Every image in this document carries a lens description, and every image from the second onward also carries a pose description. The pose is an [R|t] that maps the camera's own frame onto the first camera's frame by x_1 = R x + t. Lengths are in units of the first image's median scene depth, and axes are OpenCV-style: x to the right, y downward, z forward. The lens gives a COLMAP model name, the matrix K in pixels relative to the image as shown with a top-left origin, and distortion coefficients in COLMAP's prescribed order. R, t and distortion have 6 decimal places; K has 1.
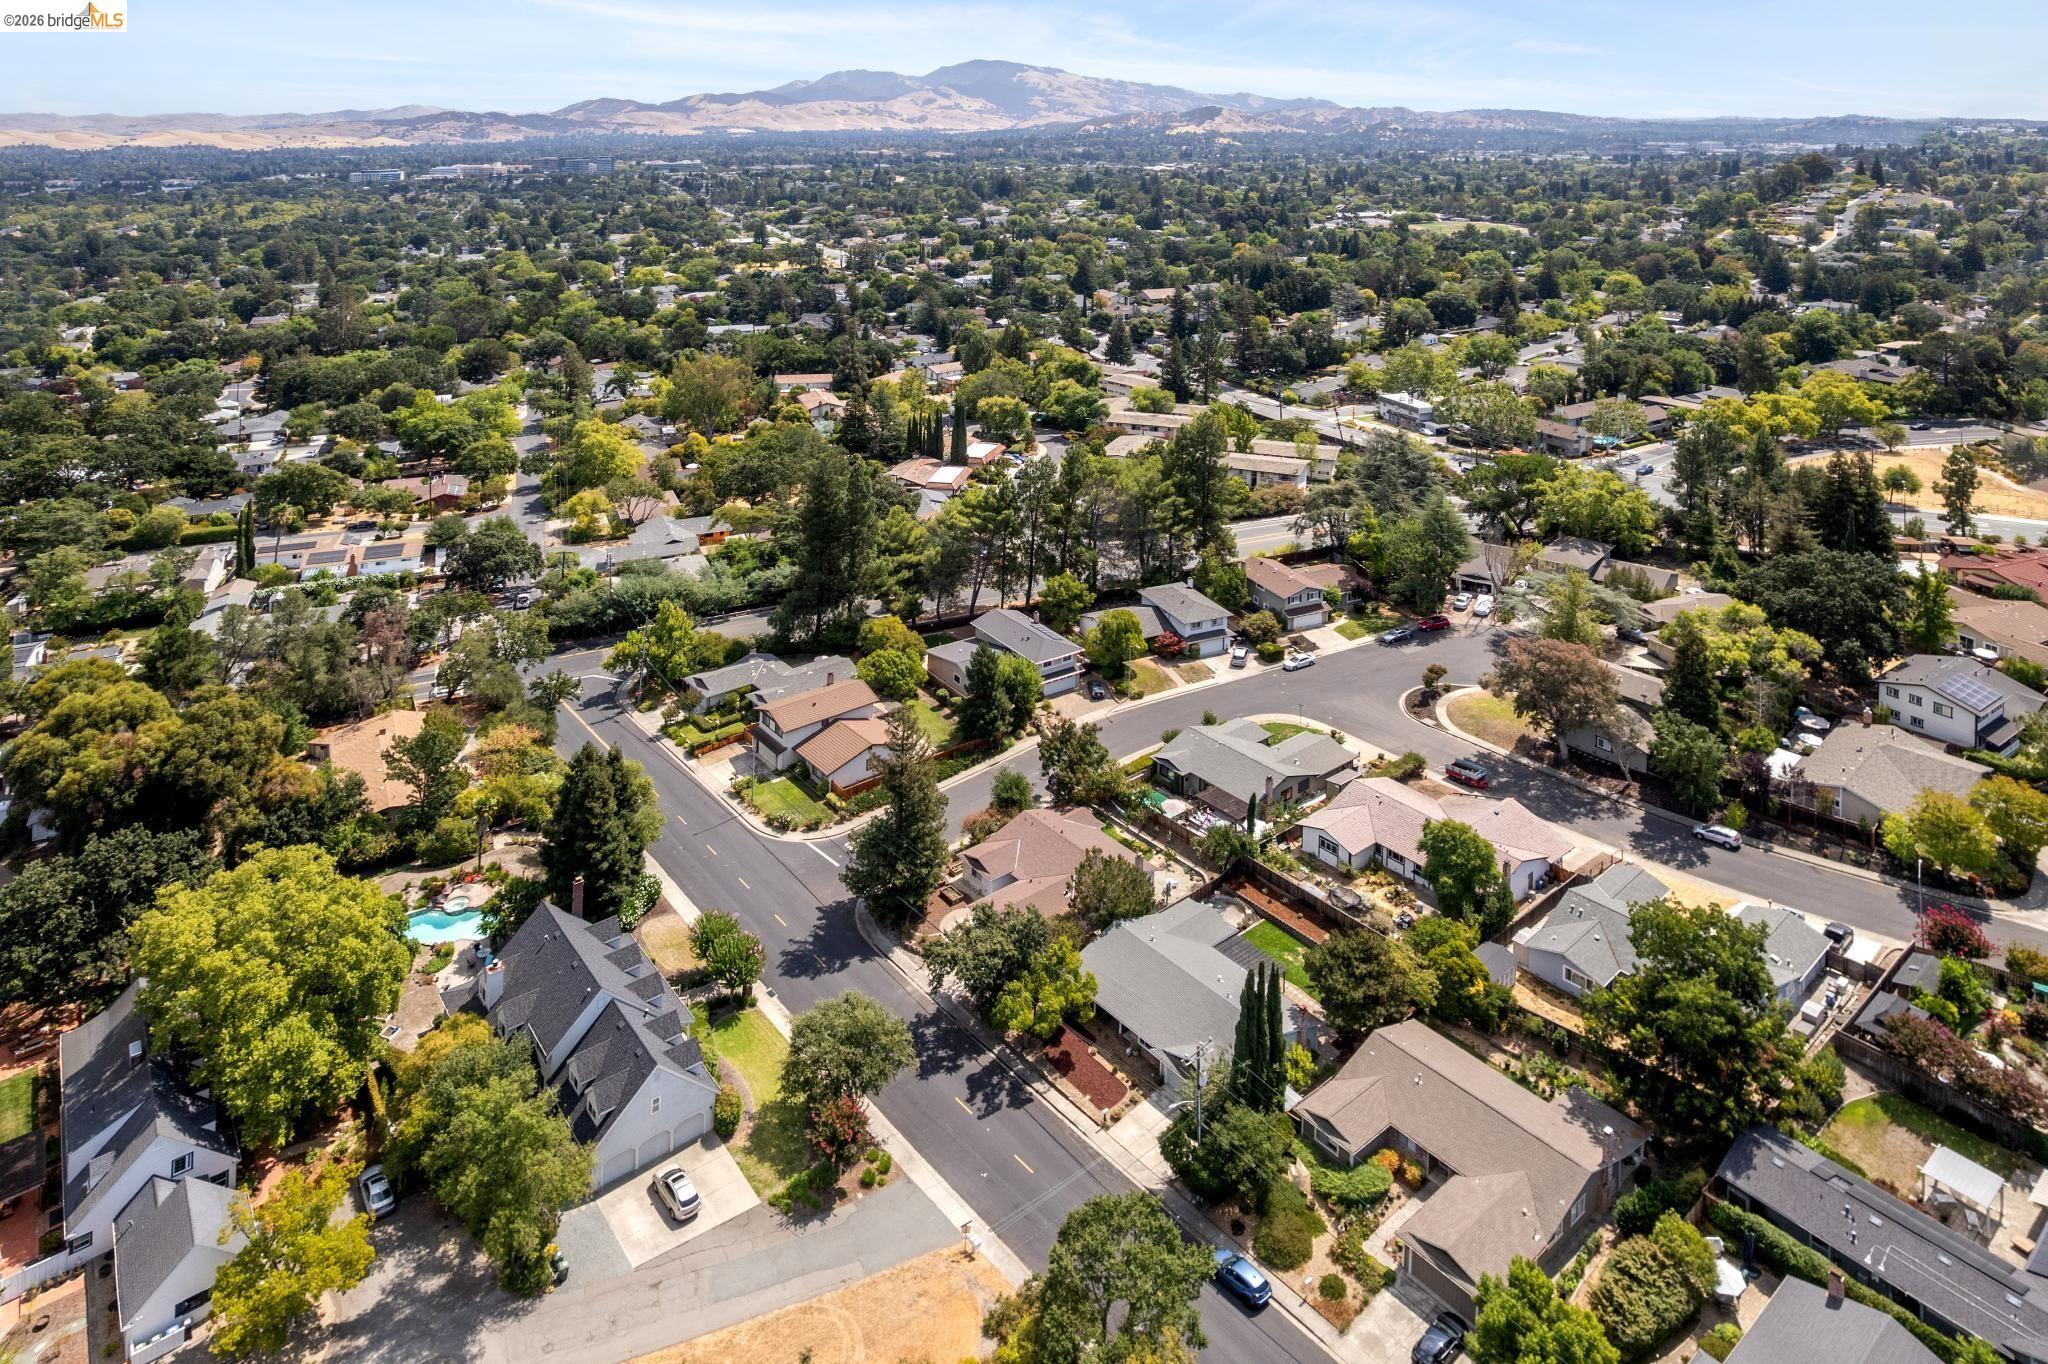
lens RADIAL K [[1138.5, 0, 1024.0], [0, 1138.5, 682.0], [0, 0, 1]] dist [-0.039143, -0.000155]
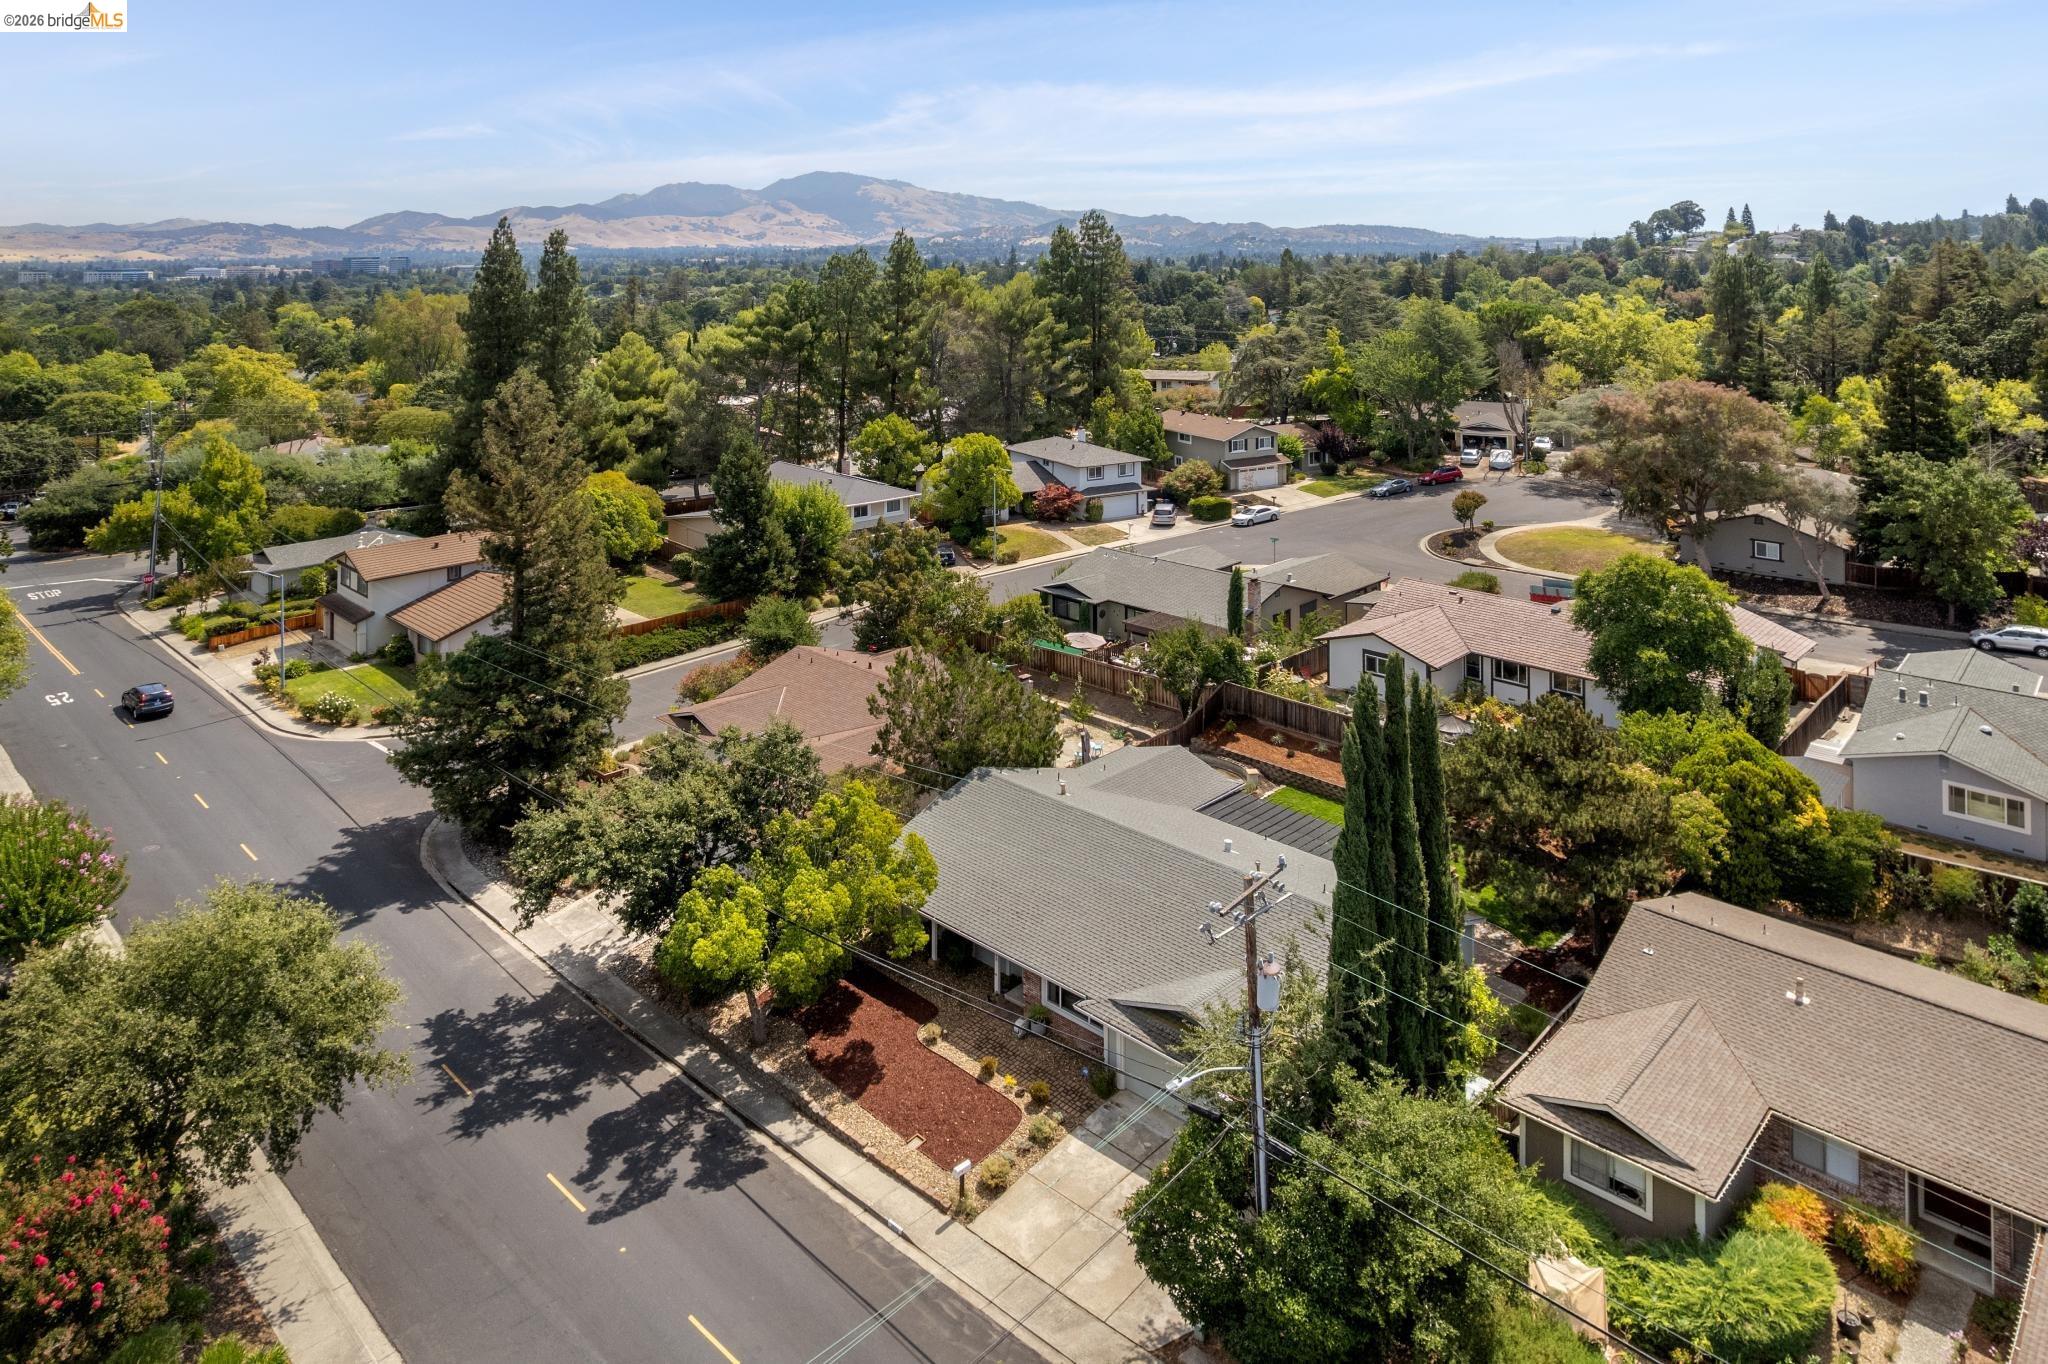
lens RADIAL K [[1231.9, 0, 1065.6], [0, 1231.9, 684.5], [0, 0, 1]] dist [-0.031718, 0.001780]
pose [[0.988538, -0.023604, 0.149116, 0.040895], [0.040893, 0.992643, -0.113964, 0.223553], [-0.145329, 0.118755, 0.982230, 0.490449]]
